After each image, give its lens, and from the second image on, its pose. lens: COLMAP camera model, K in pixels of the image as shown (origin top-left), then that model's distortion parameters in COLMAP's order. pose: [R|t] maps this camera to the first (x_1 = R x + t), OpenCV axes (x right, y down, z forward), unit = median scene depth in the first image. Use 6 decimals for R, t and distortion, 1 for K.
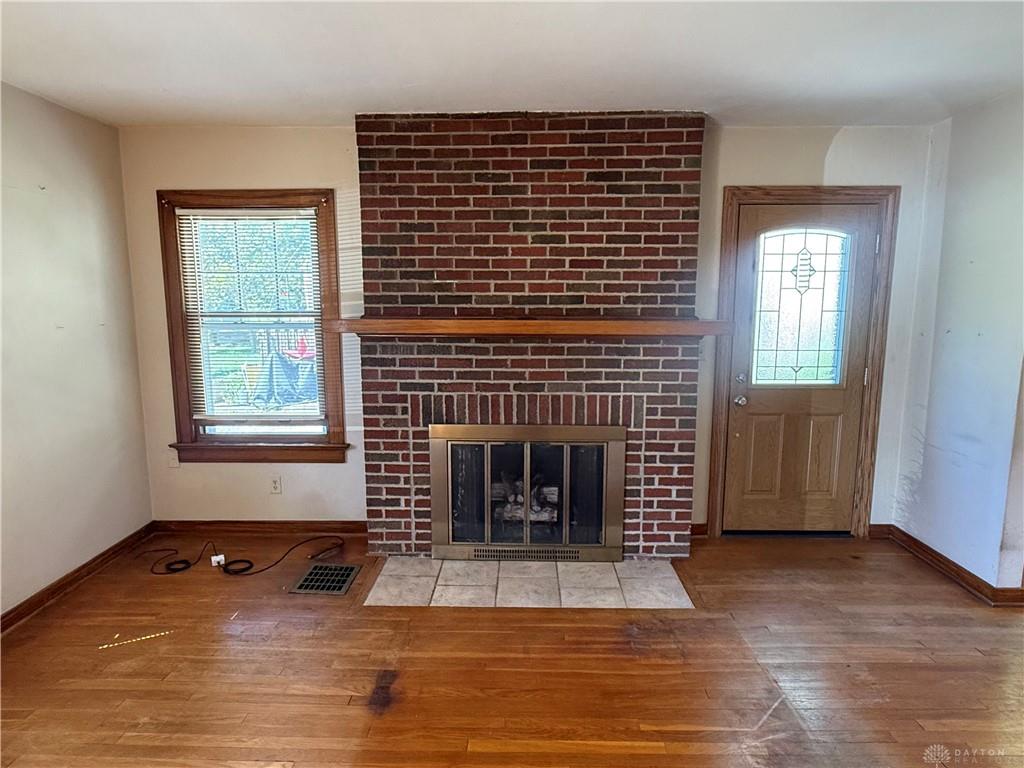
lens RADIAL K [[599.9, 0, 512.0], [0, 599.9, 384.0], [0, 0, 1]] dist [-0.000935, 0.000993]
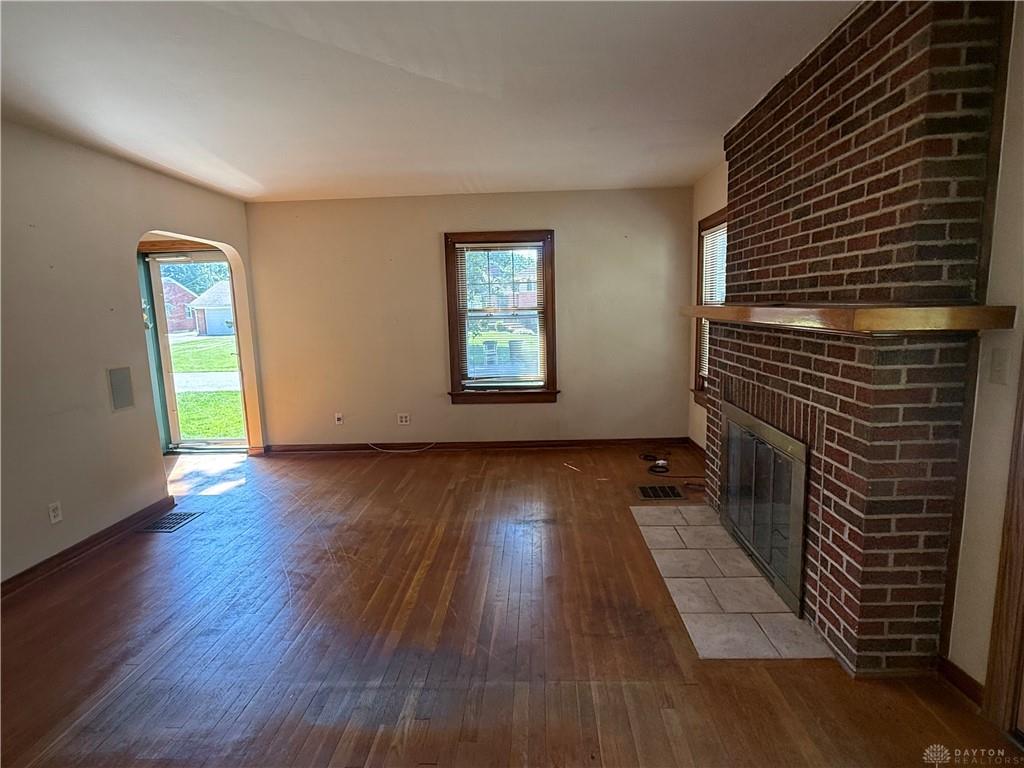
lens RADIAL K [[535.8, 0, 512.0], [0, 535.8, 384.0], [0, 0, 1]] dist [0.001547, 0.000561]
pose [[-0.028377, 0.143960, -0.989177, 0.860535], [-0.111342, 0.982962, 0.146250, -0.064883], [0.993377, 0.114287, -0.011865, 0.618668]]
